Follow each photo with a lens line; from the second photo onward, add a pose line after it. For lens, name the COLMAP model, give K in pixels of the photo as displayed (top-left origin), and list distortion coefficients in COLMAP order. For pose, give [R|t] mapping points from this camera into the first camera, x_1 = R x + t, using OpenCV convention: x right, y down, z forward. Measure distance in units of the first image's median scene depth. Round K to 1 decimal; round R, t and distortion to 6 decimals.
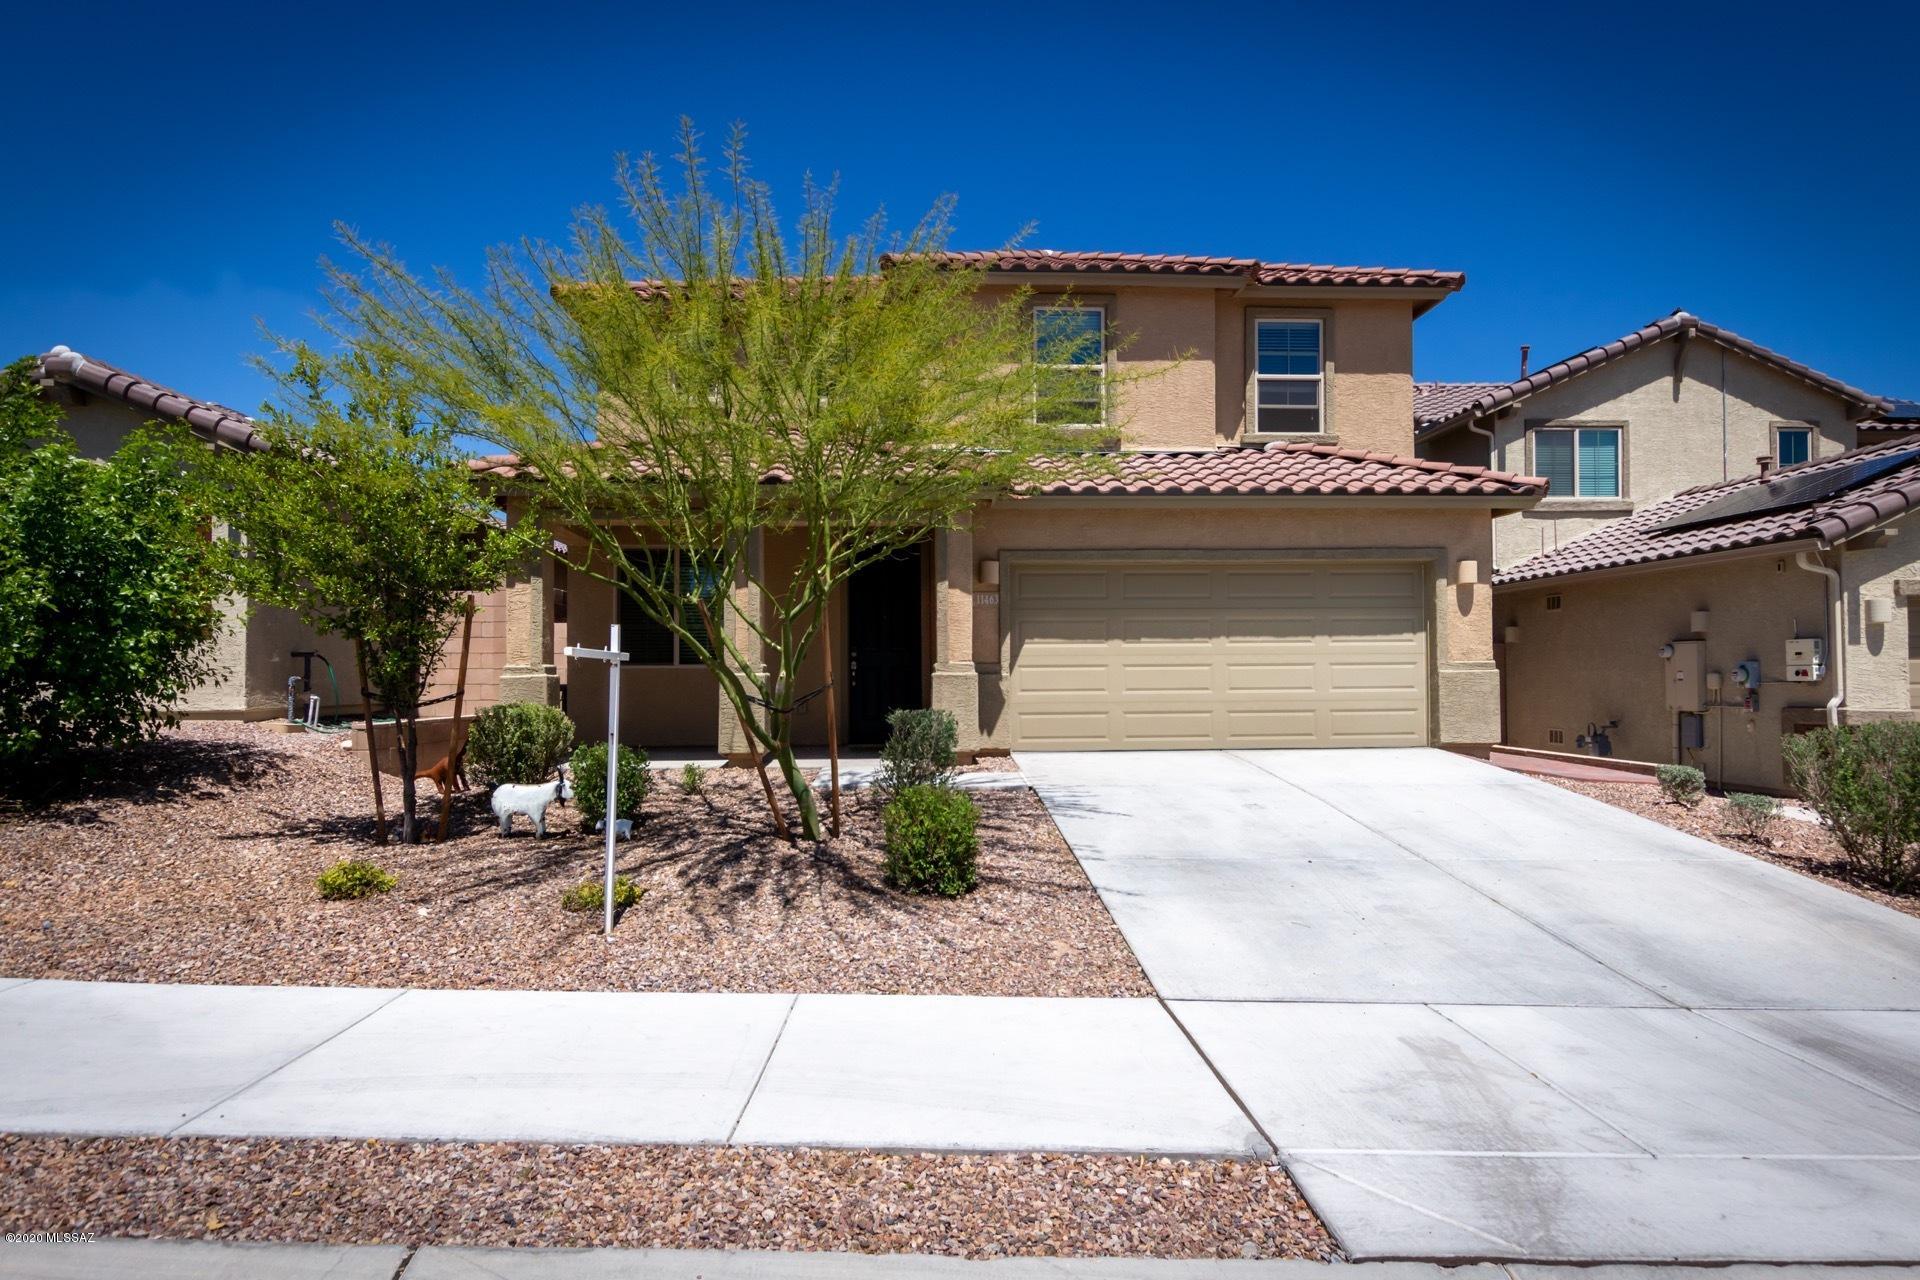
lens RADIAL K [[1156.4, 0, 960.0], [0, 1156.4, 640.0], [0, 0, 1]] dist [0.014105, 0.000811]
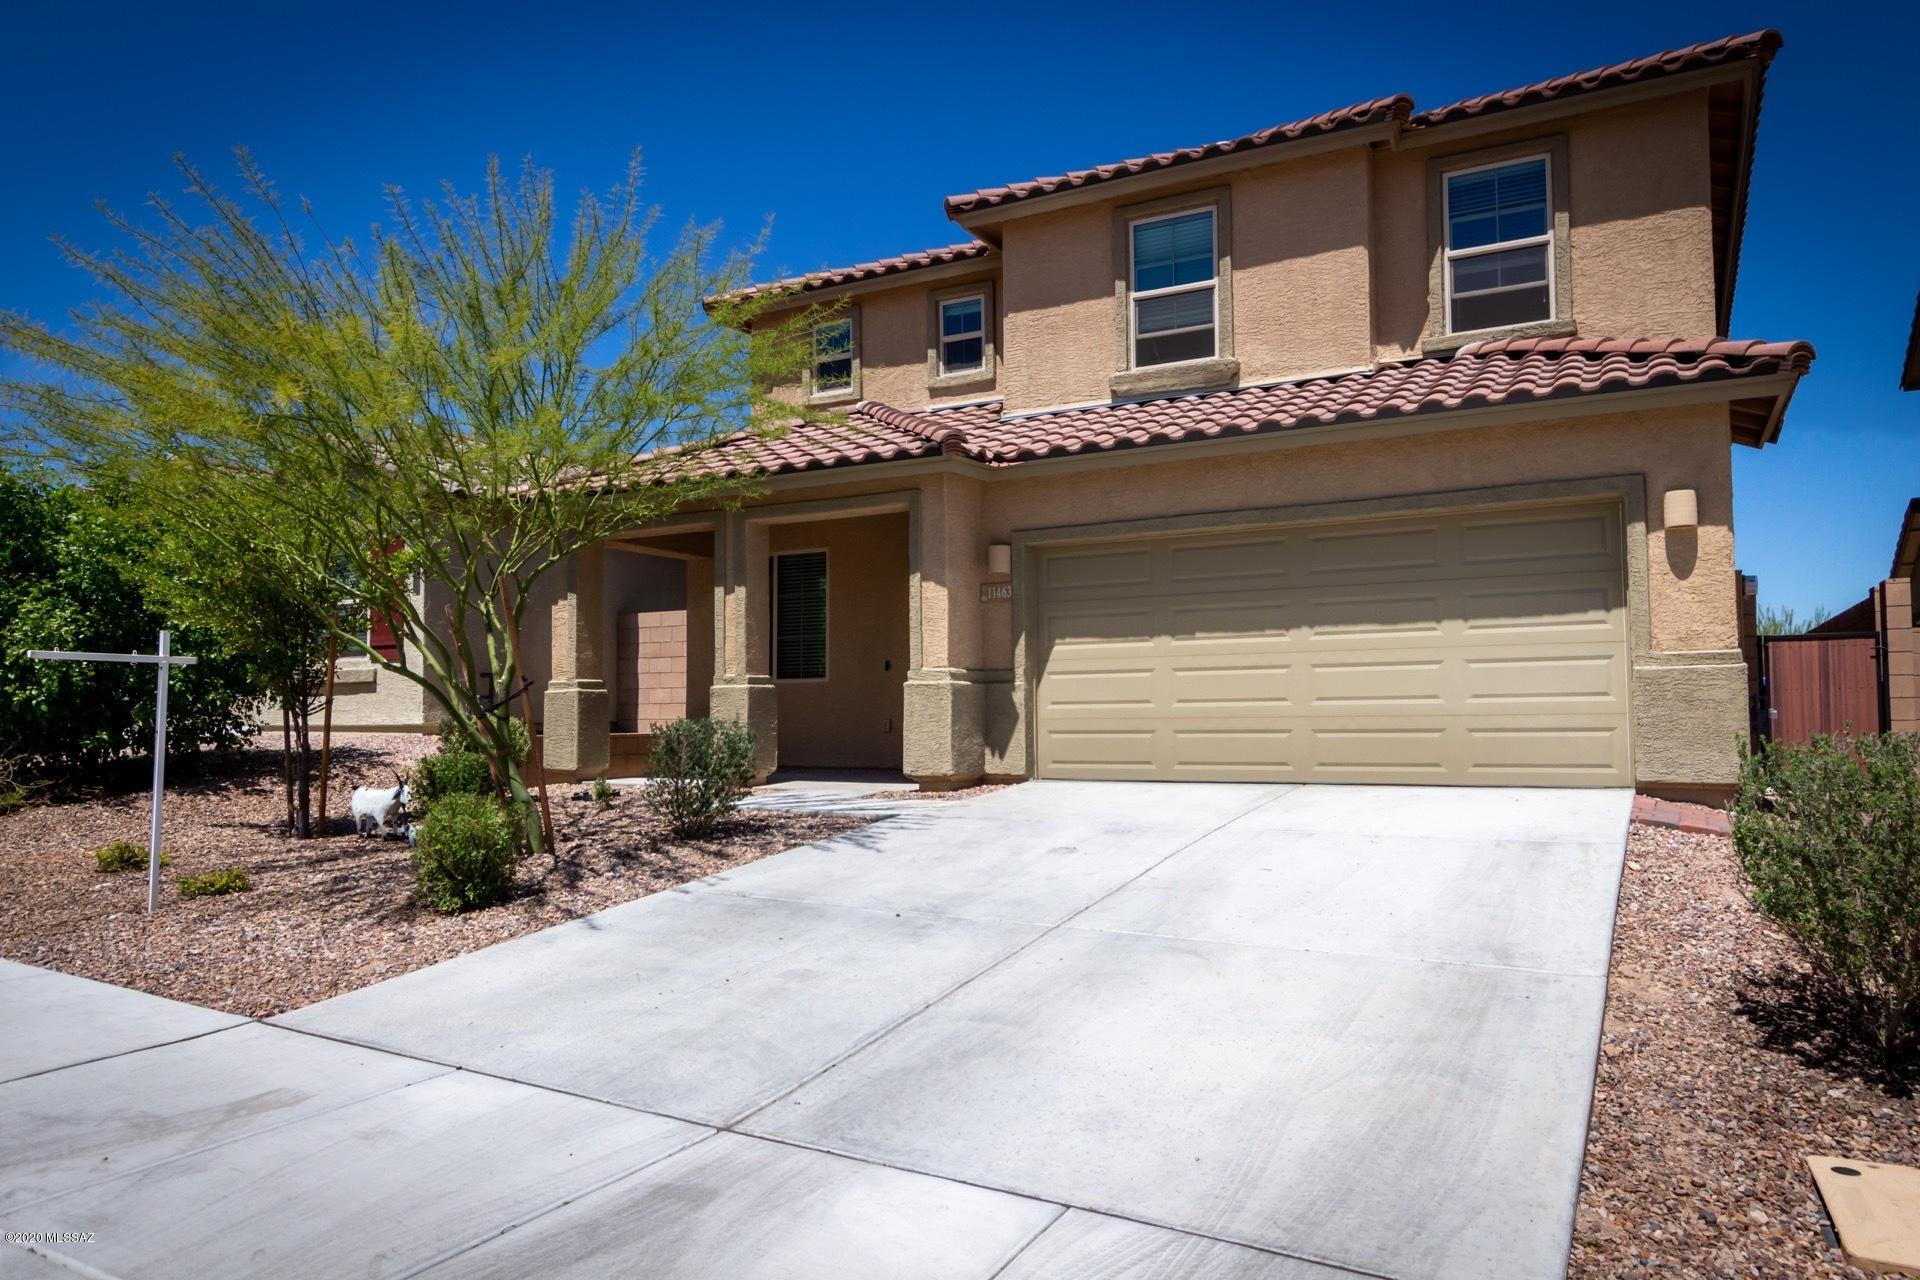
lens RADIAL K [[1322.5, 0, 800.1], [0, 1322.5, 621.0], [0, 0, 1]] dist [-0.001417, -0.000578]
pose [[0.830084, -0.039791, -0.556217, 0.430371], [0.023127, 0.999049, -0.036957, 0.016886], [0.557158, 0.017814, 0.830215, 0.142365]]
